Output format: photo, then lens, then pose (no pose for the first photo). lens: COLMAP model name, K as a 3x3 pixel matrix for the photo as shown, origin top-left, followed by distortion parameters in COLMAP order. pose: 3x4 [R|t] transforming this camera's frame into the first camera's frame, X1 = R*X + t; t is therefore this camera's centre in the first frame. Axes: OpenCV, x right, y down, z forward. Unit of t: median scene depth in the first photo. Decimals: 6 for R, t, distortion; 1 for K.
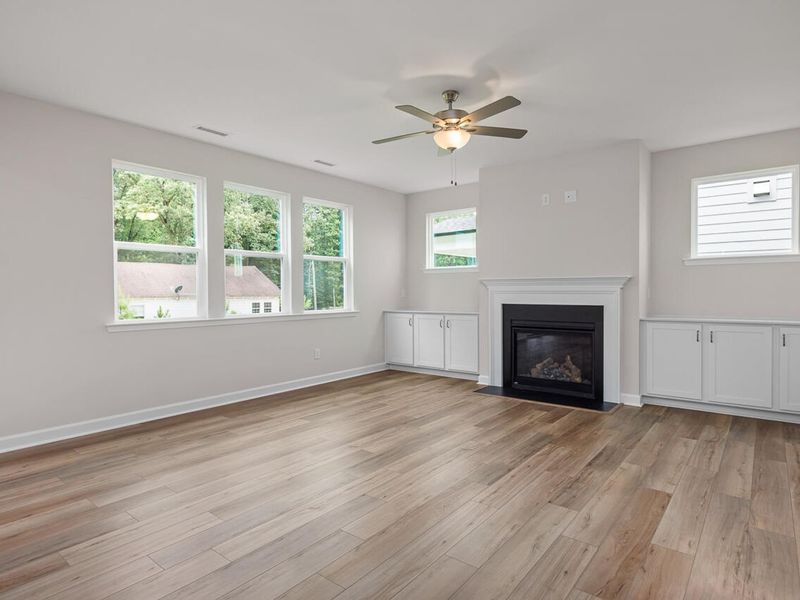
lens RADIAL K [[460.8, 0, 404.0], [0, 460.8, 298.9], [0, 0, 1]] dist [-0.003788, -0.000609]
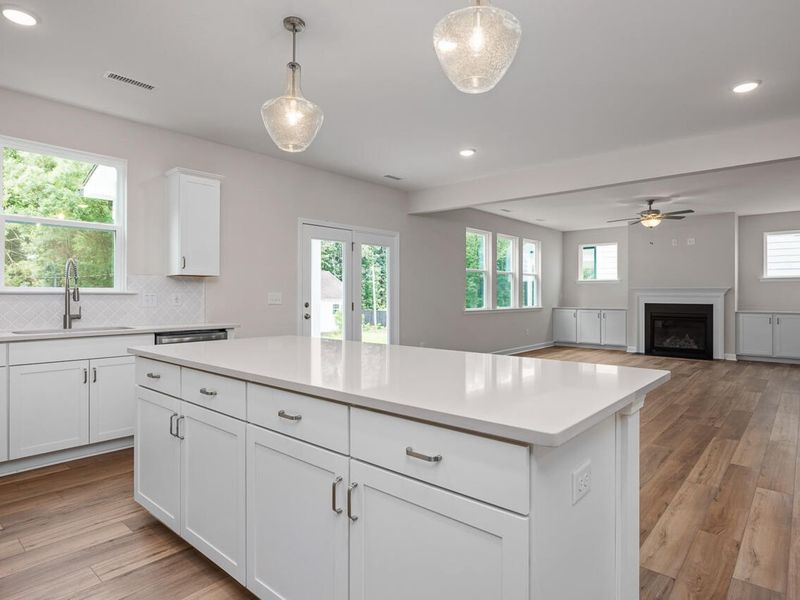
lens RADIAL K [[469.4, 0, 402.6], [0, 469.4, 292.8], [0, 0, 1]] dist [-0.005584, -0.000010]
pose [[0.998643, 0.008039, -0.051448, -0.635905], [-0.009114, 0.999744, -0.020702, 0.017767], [0.051268, 0.021143, 0.998461, -0.821063]]
